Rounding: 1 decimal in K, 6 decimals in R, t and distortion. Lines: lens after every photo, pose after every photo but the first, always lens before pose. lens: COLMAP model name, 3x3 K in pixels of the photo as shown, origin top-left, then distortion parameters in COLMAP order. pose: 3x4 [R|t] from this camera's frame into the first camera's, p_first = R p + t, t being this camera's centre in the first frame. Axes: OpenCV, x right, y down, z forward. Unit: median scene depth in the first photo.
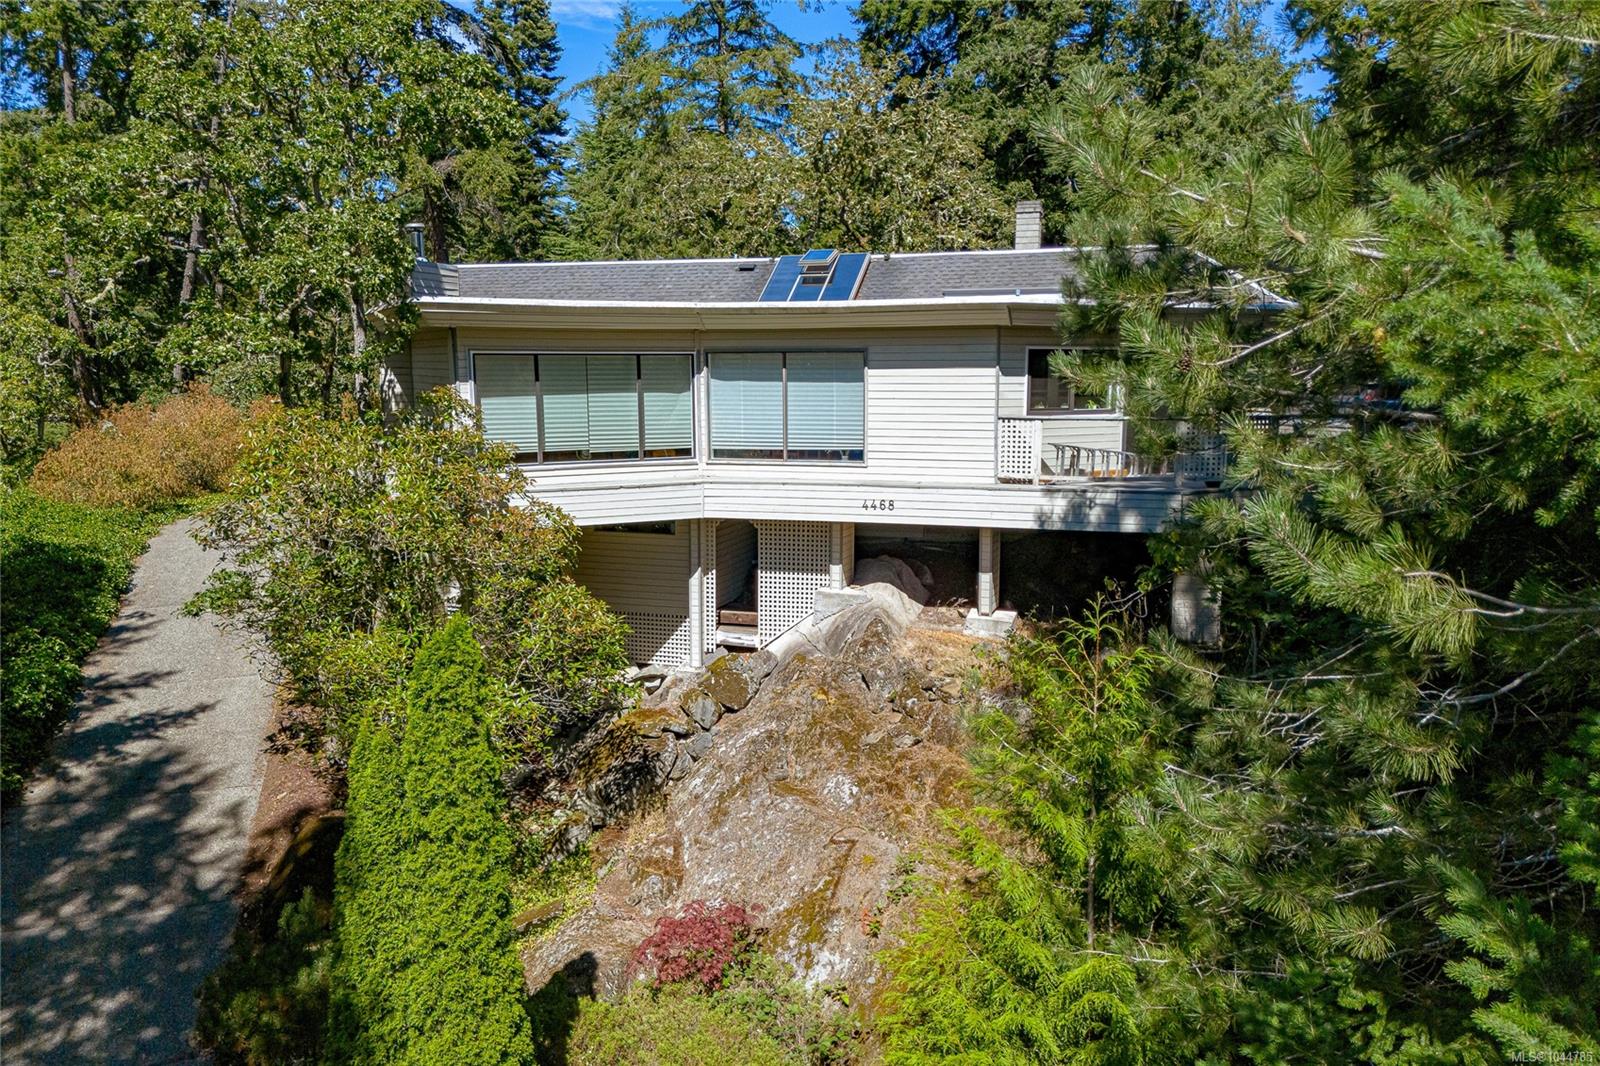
lens RADIAL K [[1162.4, 0, 799.0], [0, 1162.4, 529.9], [0, 0, 1]] dist [0.029607, -0.017806]
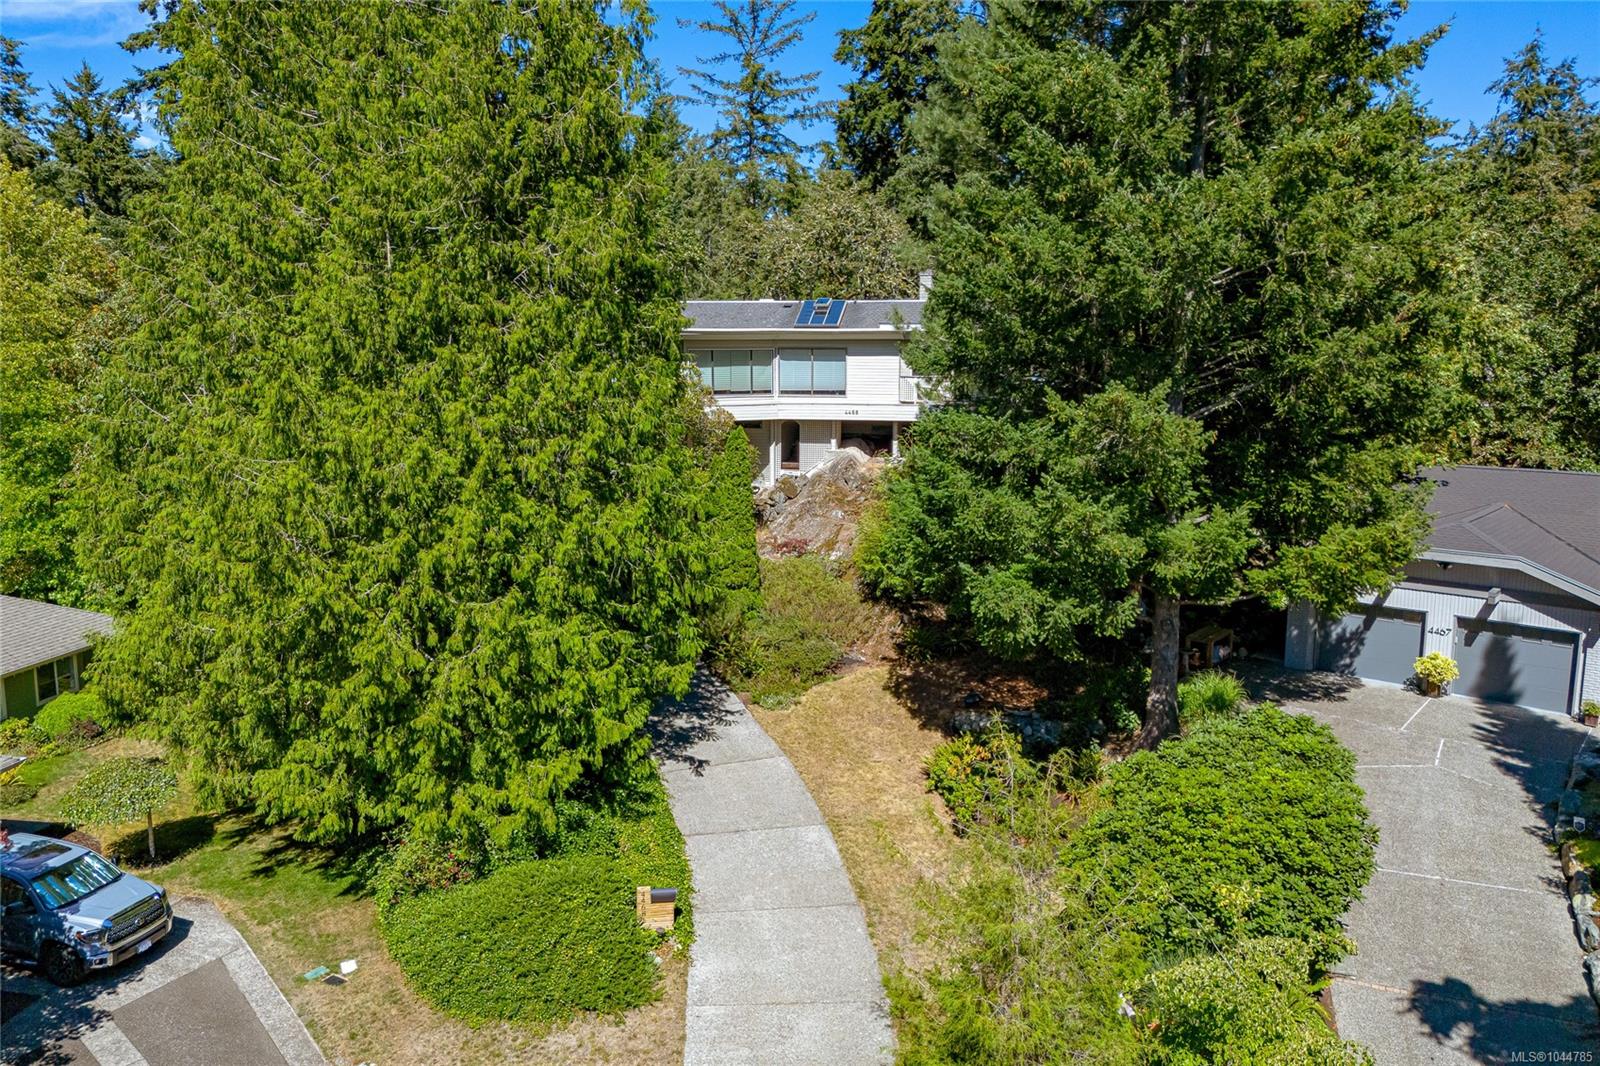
lens RADIAL K [[1162.4, 0, 799.2], [0, 1162.4, 537.5], [0, 0, 1]] dist [0.029607, -0.017806]
pose [[0.999646, -0.005194, 0.026111, -0.101070], [0.004275, 0.999373, 0.035141, 0.147196], [-0.026277, -0.035017, 0.999041, -1.376667]]
